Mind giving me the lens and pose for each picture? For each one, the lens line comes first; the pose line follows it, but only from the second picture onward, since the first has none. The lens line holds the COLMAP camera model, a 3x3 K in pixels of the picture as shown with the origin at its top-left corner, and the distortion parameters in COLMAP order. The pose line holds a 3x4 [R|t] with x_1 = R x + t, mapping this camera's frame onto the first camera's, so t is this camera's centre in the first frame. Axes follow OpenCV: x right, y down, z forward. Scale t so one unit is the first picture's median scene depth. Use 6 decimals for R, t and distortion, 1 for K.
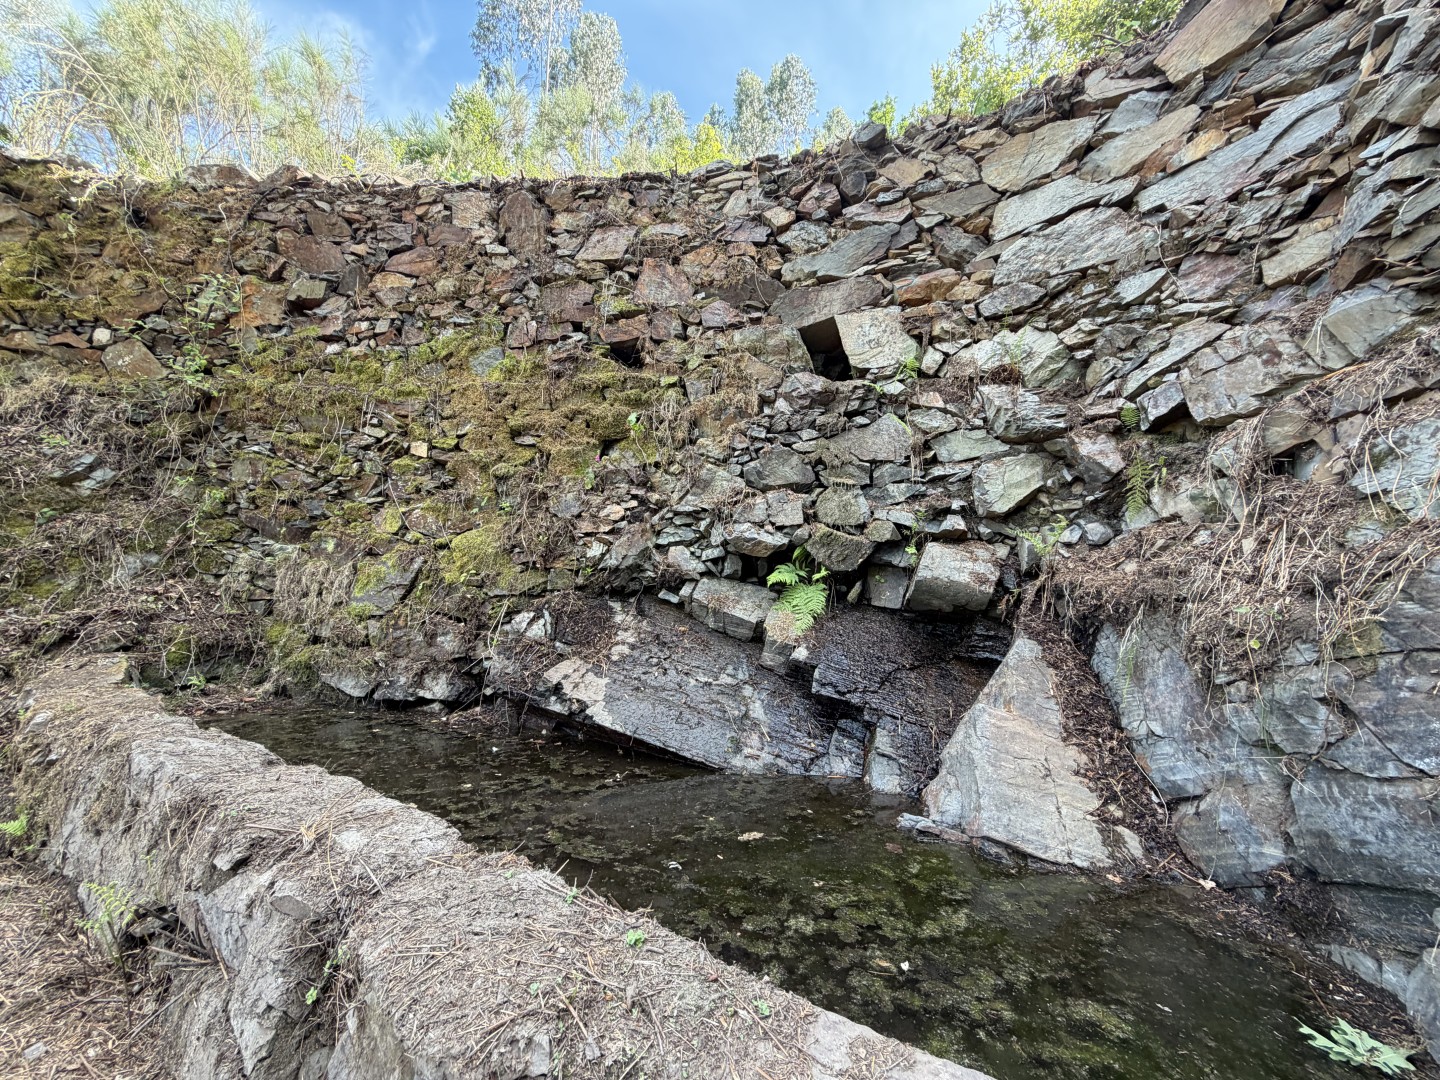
lens RADIAL K [[572.7, 0, 713.9], [0, 572.7, 540.9], [0, 0, 1]] dist [-0.001604, 0.000272]
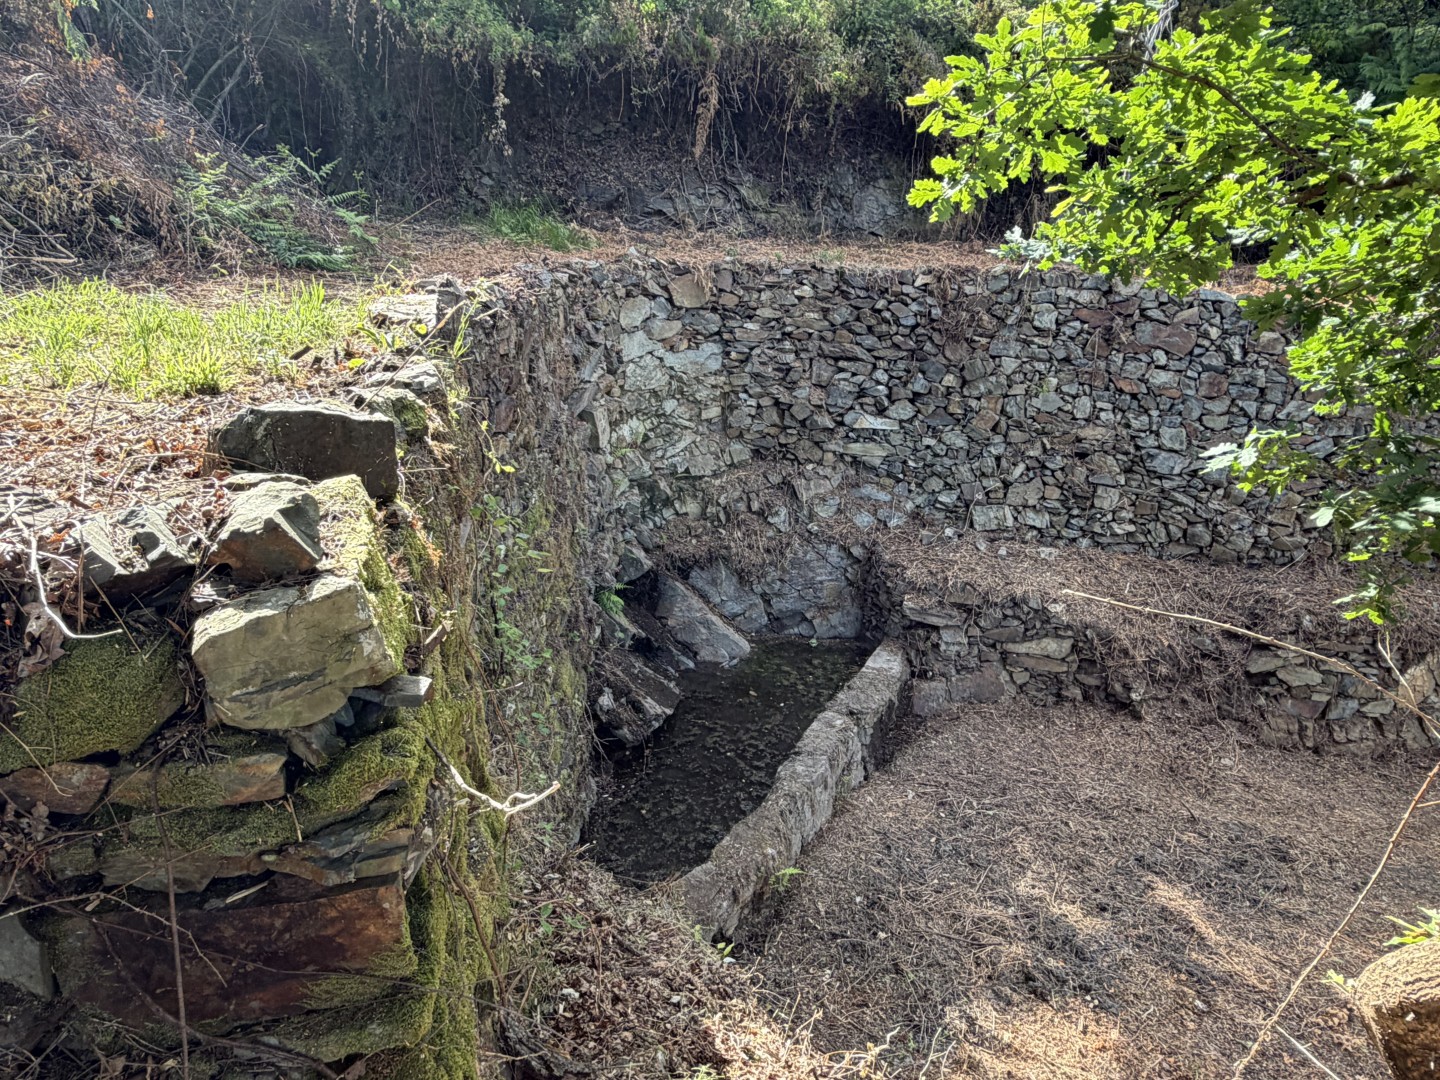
lens RADIAL K [[990.8, 0, 720.2], [0, 990.8, 535.9], [0, 0, 1]] dist [-0.001597, -0.002070]
pose [[-0.120132, -0.342883, 0.931665, -2.395794], [-0.115355, 0.936926, 0.329945, -1.025170], [-0.986033, -0.067835, -0.152108, 1.116685]]
